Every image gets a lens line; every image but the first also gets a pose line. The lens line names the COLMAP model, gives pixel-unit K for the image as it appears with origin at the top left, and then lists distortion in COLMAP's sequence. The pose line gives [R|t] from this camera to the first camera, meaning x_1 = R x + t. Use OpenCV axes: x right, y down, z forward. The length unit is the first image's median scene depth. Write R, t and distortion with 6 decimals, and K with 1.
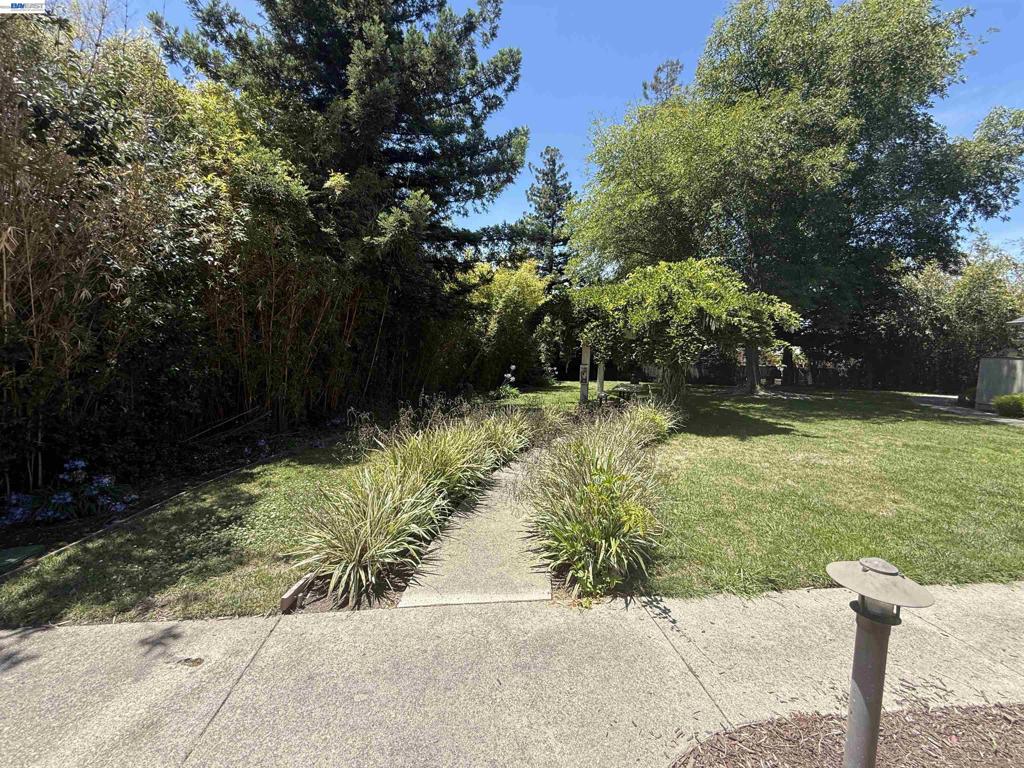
lens RADIAL K [[408.5, 0, 511.2], [0, 408.5, 383.6], [0, 0, 1]] dist [0.000653, 0.000216]
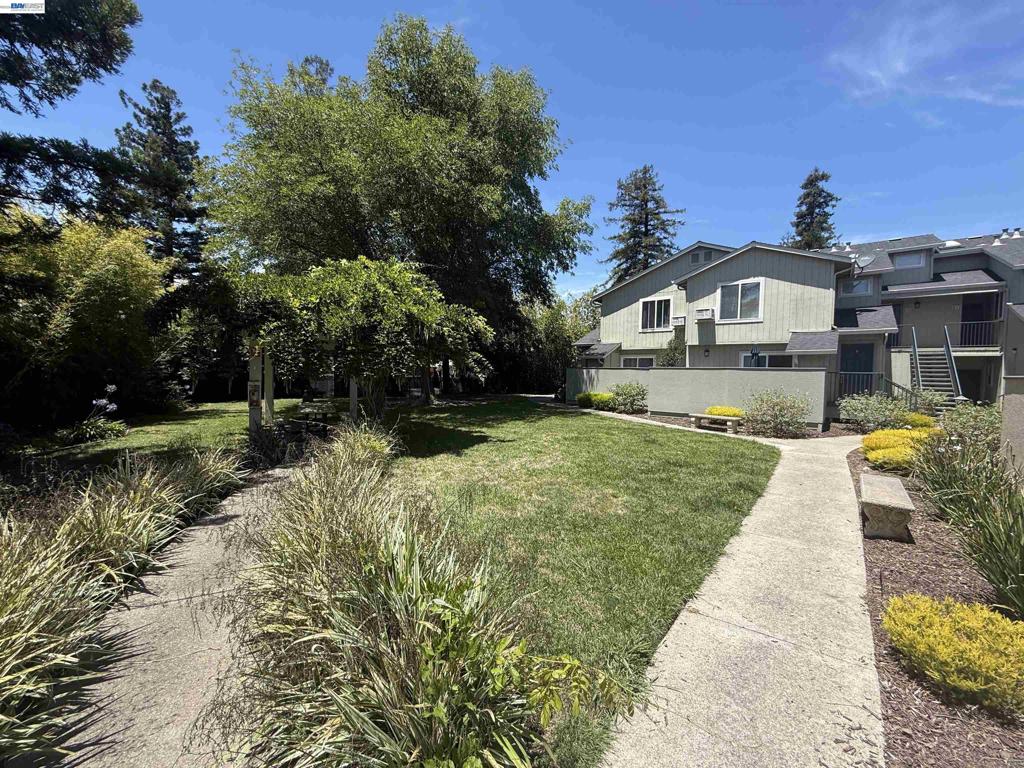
lens RADIAL K [[408.5, 0, 510.8], [0, 408.5, 385.5], [0, 0, 1]] dist [0.000653, 0.000216]
pose [[0.698632, -0.037565, 0.714494, -0.022429], [0.056040, 0.998426, -0.002303, -0.012006], [-0.713283, 0.041649, 0.699638, 0.181469]]
